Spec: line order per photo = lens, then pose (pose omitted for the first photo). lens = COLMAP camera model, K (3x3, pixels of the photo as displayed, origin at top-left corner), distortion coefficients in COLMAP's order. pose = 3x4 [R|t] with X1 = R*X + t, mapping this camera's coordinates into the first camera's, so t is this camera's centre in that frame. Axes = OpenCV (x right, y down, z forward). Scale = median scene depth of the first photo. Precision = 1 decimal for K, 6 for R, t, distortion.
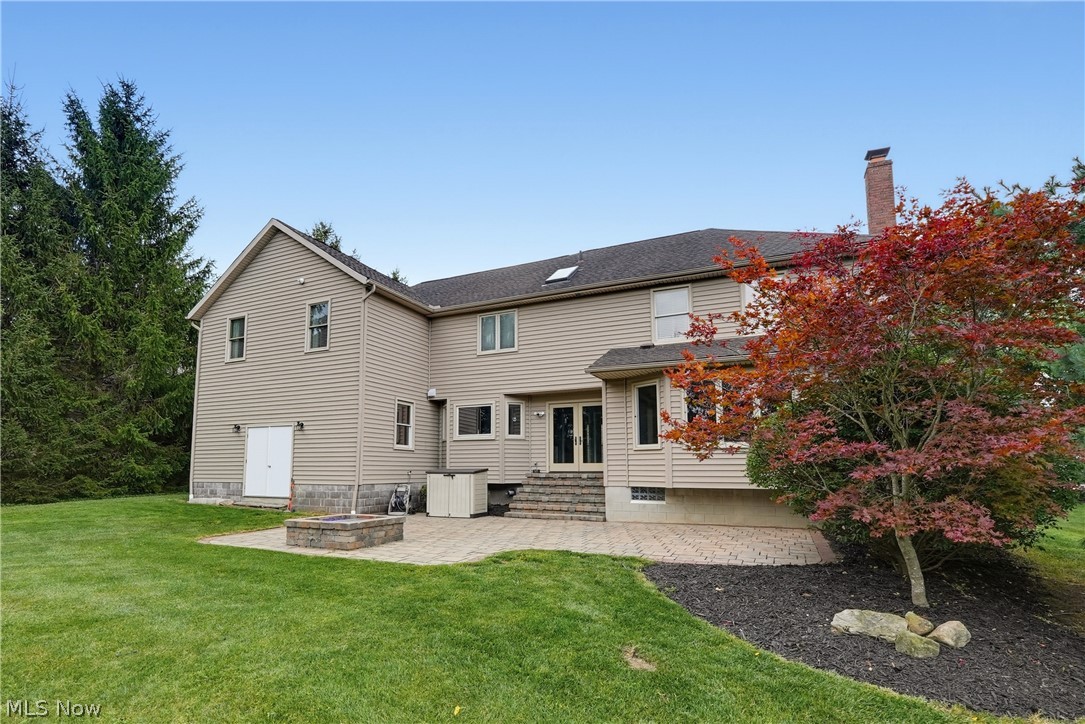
lens RADIAL K [[493.1, 0, 538.8], [0, 493.1, 350.4], [0, 0, 1]] dist [-0.000803, 0.000175]
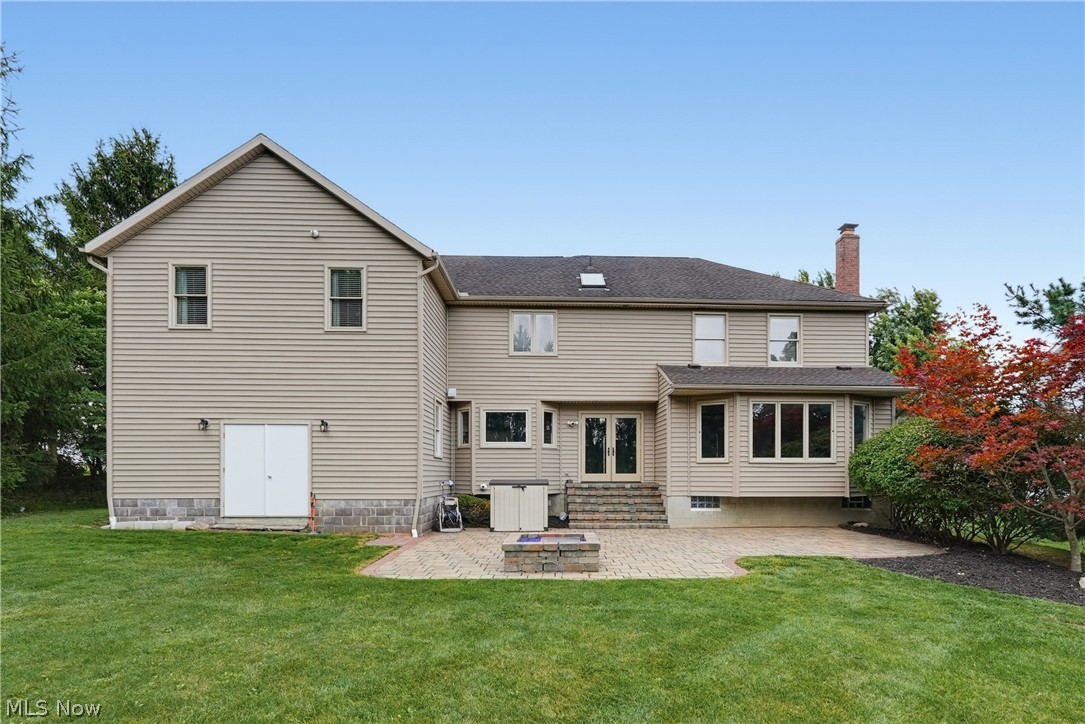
lens RADIAL K [[520.3, 0, 542.7], [0, 520.3, 398.7], [0, 0, 1]] dist [-0.001439, -0.000089]
pose [[0.894704, 0.065651, 0.441808, -0.525406], [-0.107143, 0.991805, 0.069595, 0.016828], [-0.433619, -0.109603, 0.894406, 0.120627]]
